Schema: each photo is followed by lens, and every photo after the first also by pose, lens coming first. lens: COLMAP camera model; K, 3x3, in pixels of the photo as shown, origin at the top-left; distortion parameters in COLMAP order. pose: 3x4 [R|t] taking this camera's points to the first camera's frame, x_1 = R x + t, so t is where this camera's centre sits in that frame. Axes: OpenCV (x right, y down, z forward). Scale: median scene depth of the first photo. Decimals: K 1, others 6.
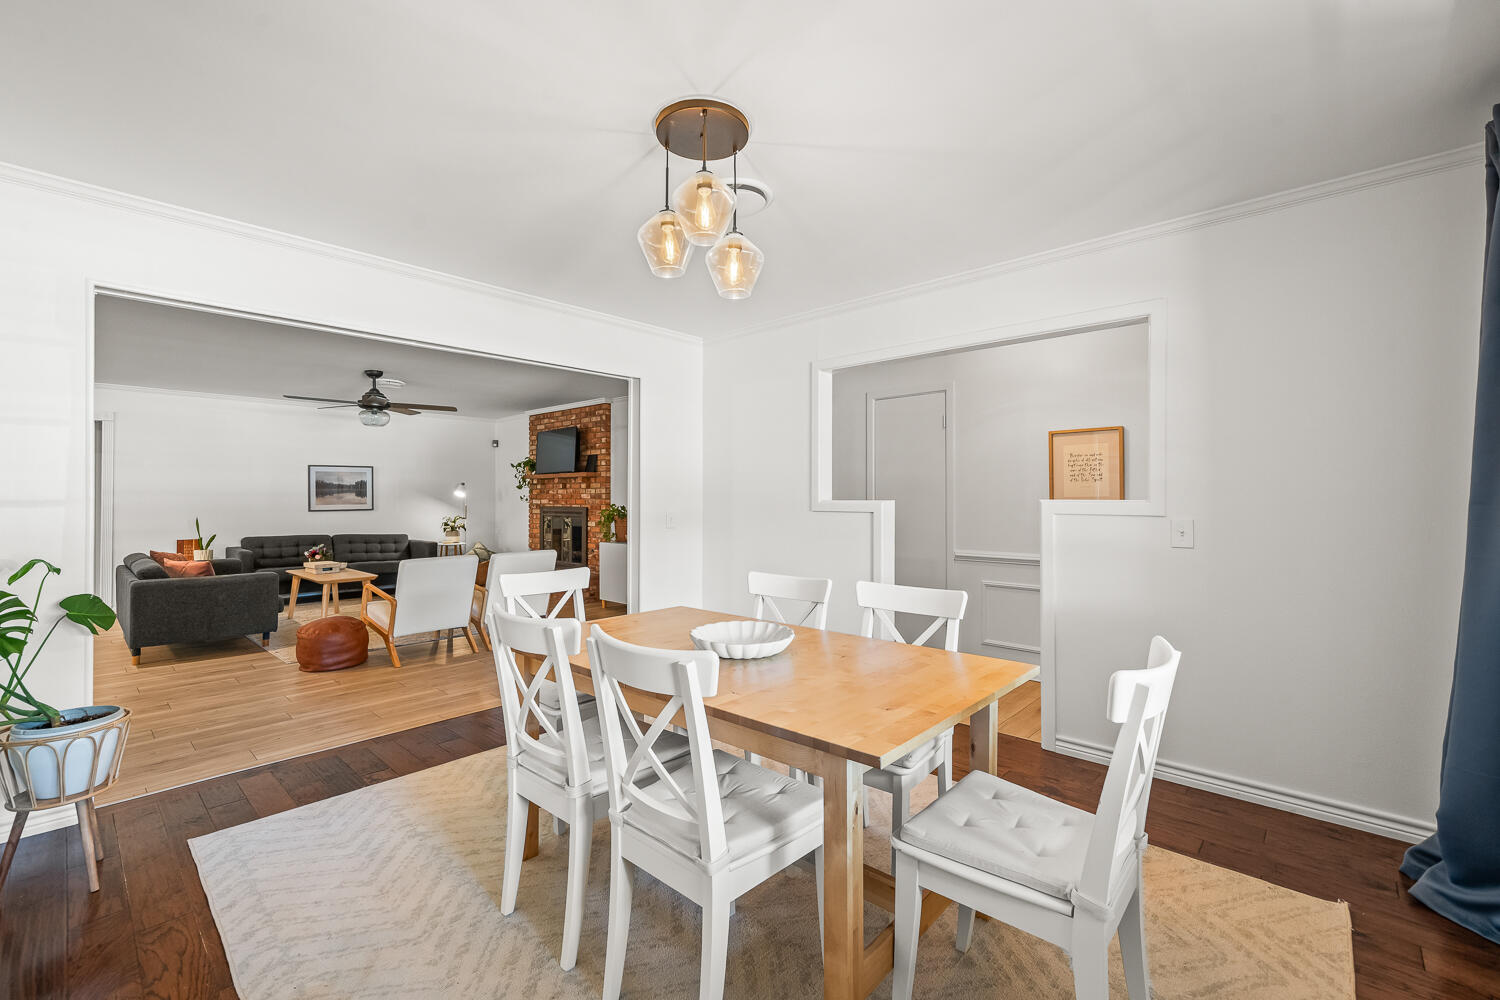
lens RADIAL K [[631.1, 0, 750.0], [0, 631.1, 500.0], [0, 0, 1]] dist [-0.010535, -0.000010]
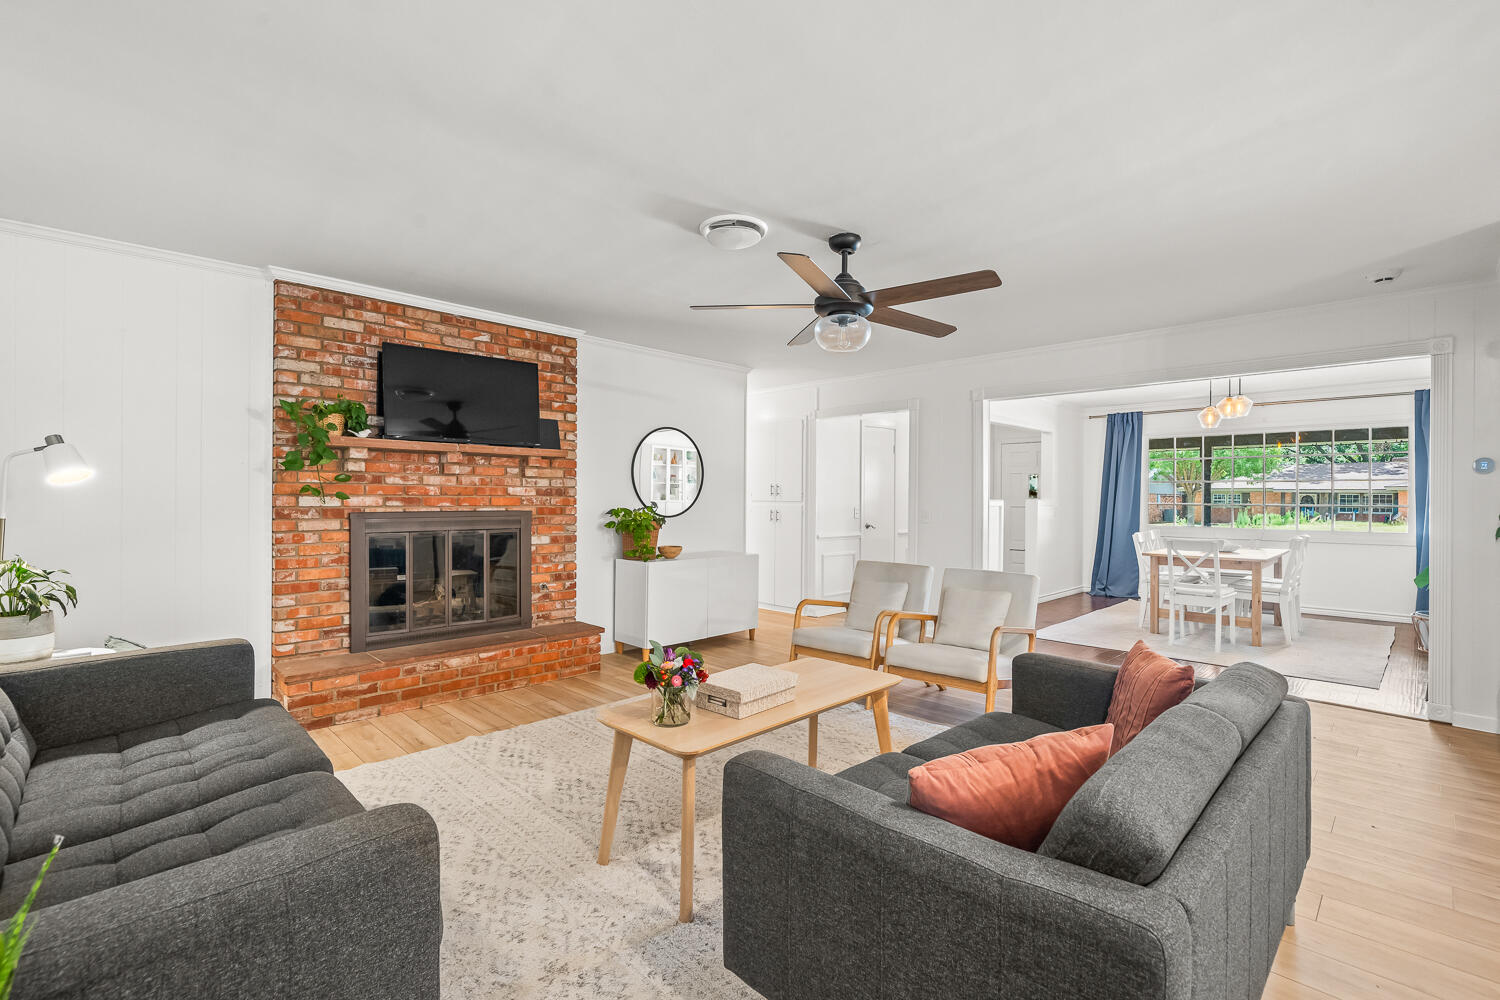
lens RADIAL K [[672.9, 0, 739.6], [0, 672.9, 496.1], [0, 0, 1]] dist [0.001510, 0.000403]
pose [[0.059839, 0.003420, 0.998202, -0.813599], [-0.001795, 0.999993, -0.003318, -0.000111], [-0.998206, -0.001594, 0.059845, 0.754384]]
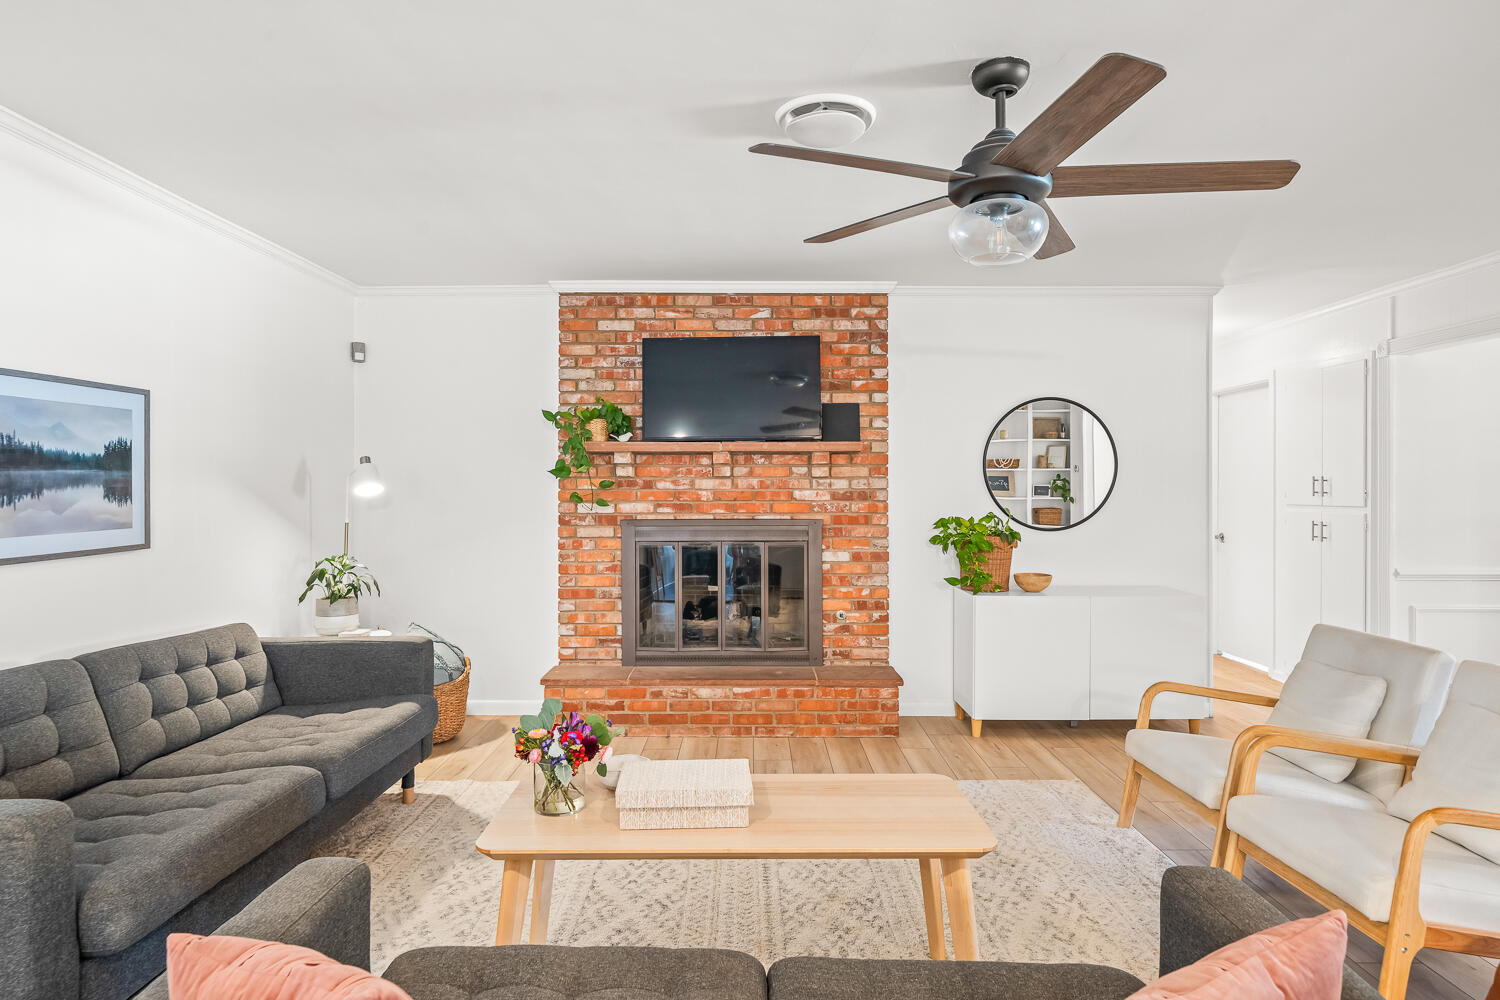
lens RADIAL K [[859.9, 0, 750.5], [0, 859.9, 486.2], [0, 0, 1]] dist [0.000285, -0.000560]
pose [[0.744646, 0.002125, 0.667456, -0.679713], [0.002873, 0.999975, -0.006390, -0.008316], [-0.667454, 0.006676, 0.744621, 0.561230]]
